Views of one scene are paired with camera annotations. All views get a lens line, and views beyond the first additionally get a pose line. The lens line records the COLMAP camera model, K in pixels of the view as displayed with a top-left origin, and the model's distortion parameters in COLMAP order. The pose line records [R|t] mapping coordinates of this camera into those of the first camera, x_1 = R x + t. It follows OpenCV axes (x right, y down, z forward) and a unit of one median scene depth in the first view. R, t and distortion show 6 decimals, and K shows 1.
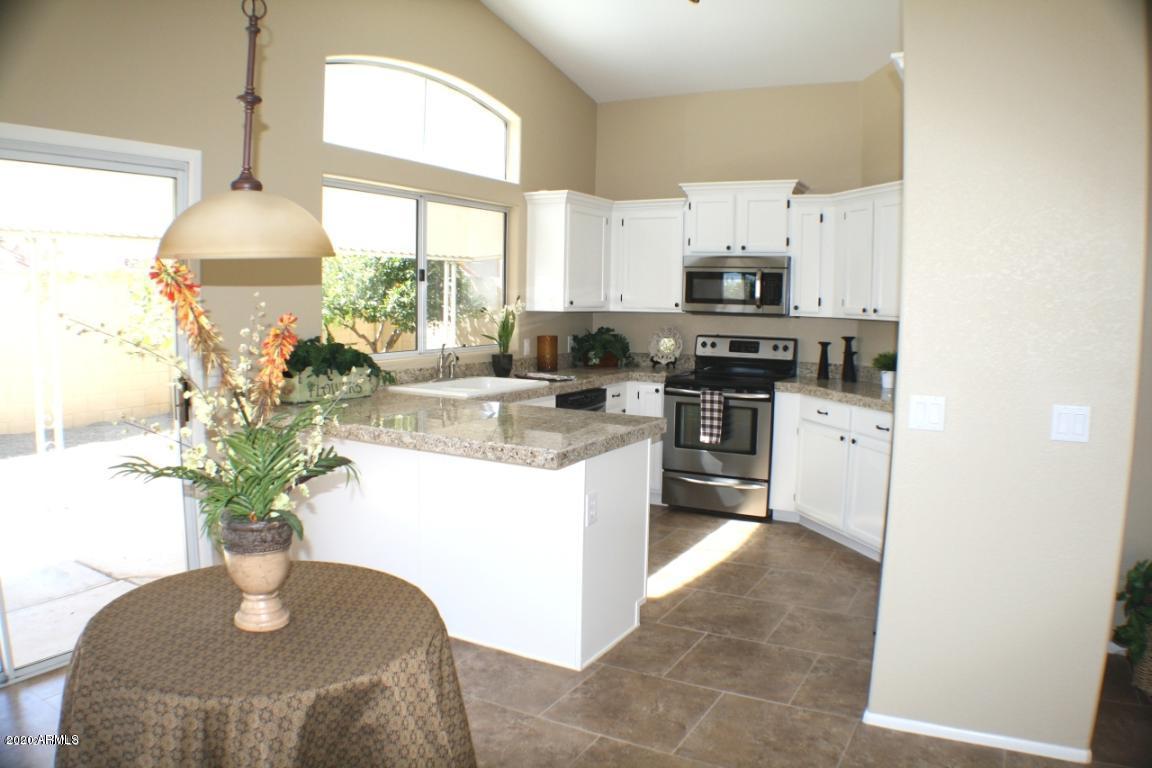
lens RADIAL K [[820.7, 0, 576.0], [0, 820.7, 384.0], [0, 0, 1]] dist [-0.230403, 0.095395]
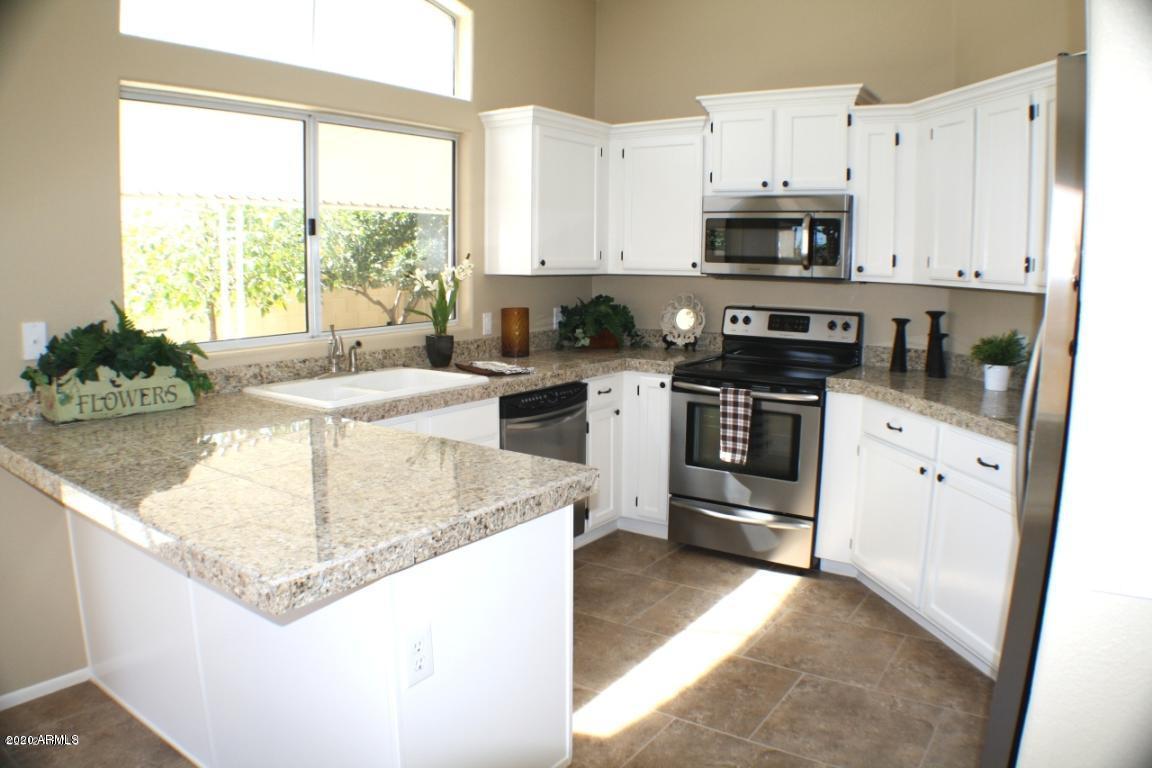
lens RADIAL K [[820.7, 0, 576.0], [0, 820.7, 384.0], [0, 0, 1]] dist [-0.230403, 0.095395]
pose [[0.995170, 0.008116, -0.097833, 0.096943], [-0.003577, 0.998913, 0.046480, -0.026652], [0.098104, -0.045906, 0.994117, 0.290117]]
